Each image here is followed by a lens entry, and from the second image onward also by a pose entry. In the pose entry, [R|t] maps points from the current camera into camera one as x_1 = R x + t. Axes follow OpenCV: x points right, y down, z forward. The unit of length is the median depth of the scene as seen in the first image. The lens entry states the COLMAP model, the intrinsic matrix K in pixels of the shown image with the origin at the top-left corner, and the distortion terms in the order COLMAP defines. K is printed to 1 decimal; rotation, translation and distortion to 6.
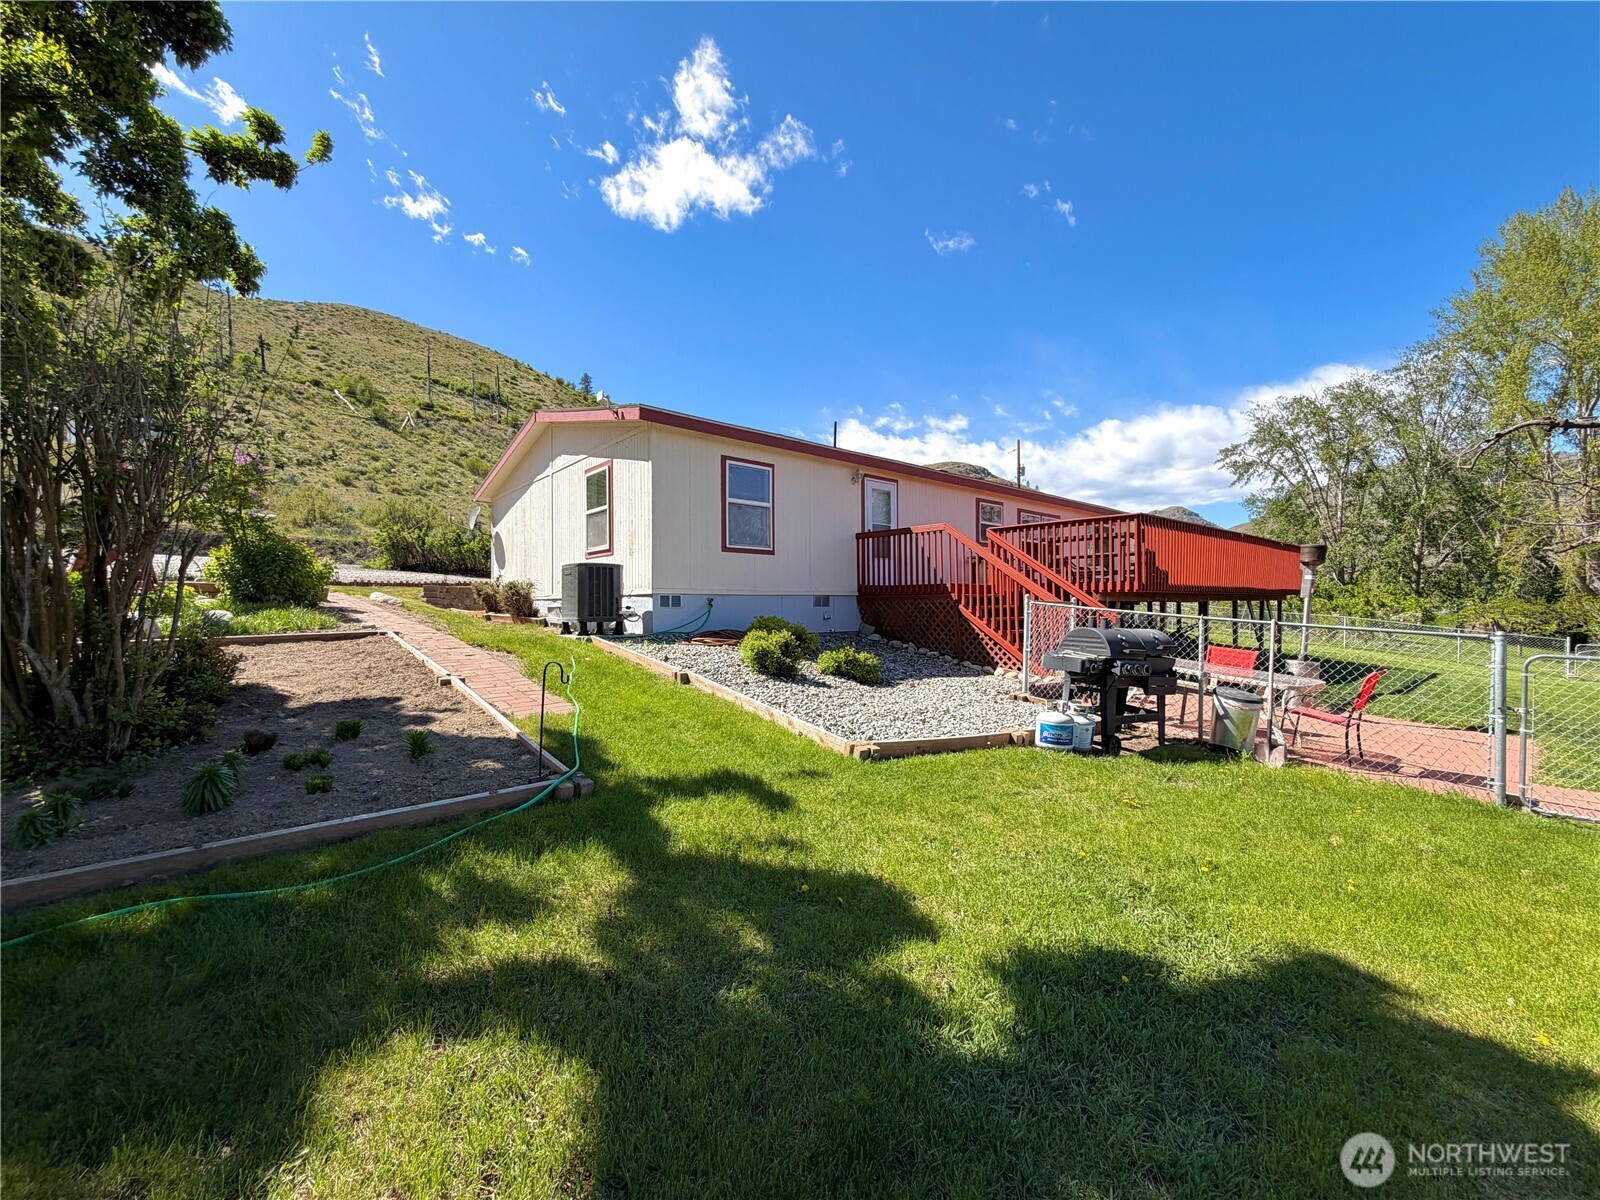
lens RADIAL K [[639.3, 0, 797.8], [0, 639.3, 602.3], [0, 0, 1]] dist [-0.000058, 0.000139]
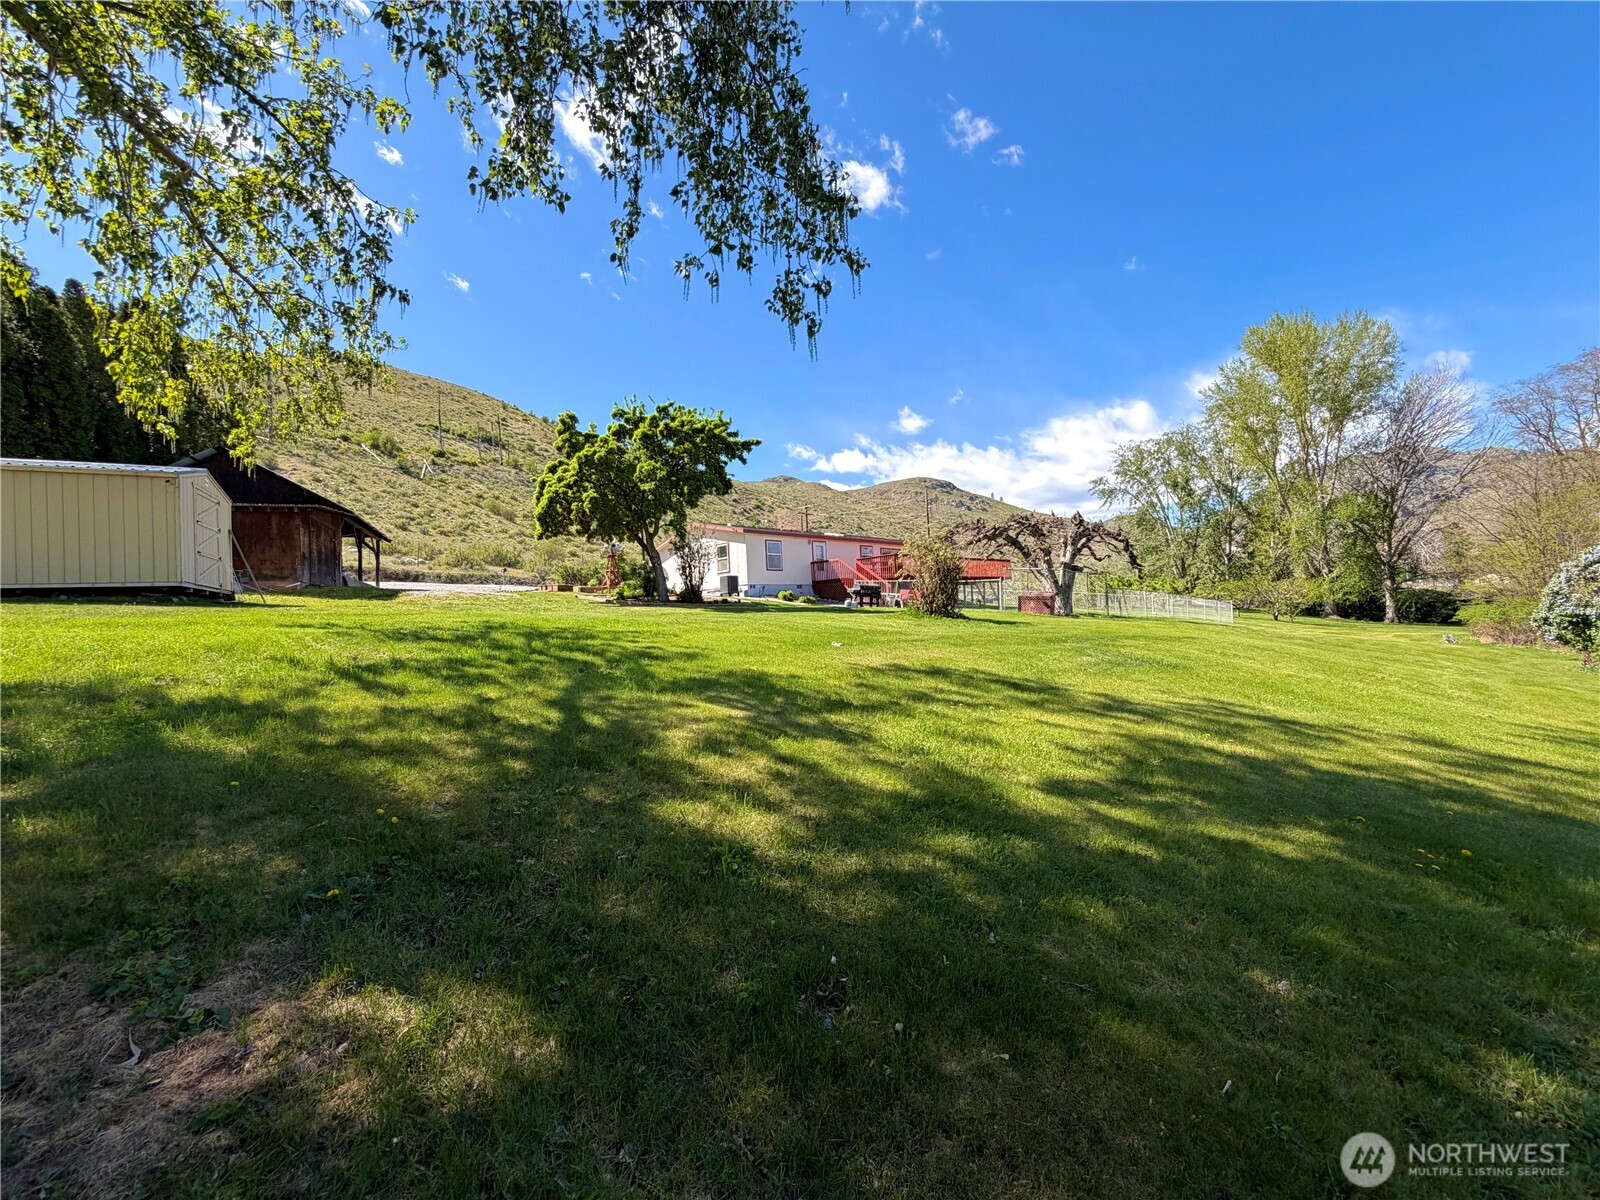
lens RADIAL K [[639.3, 0, 797.8], [0, 639.3, 602.3], [0, 0, 1]] dist [-0.000058, 0.000139]
pose [[0.998402, -0.042334, 0.037434, -0.006845], [0.043339, 0.998710, -0.026444, 0.012299], [-0.036266, 0.028025, 0.998949, -0.158667]]
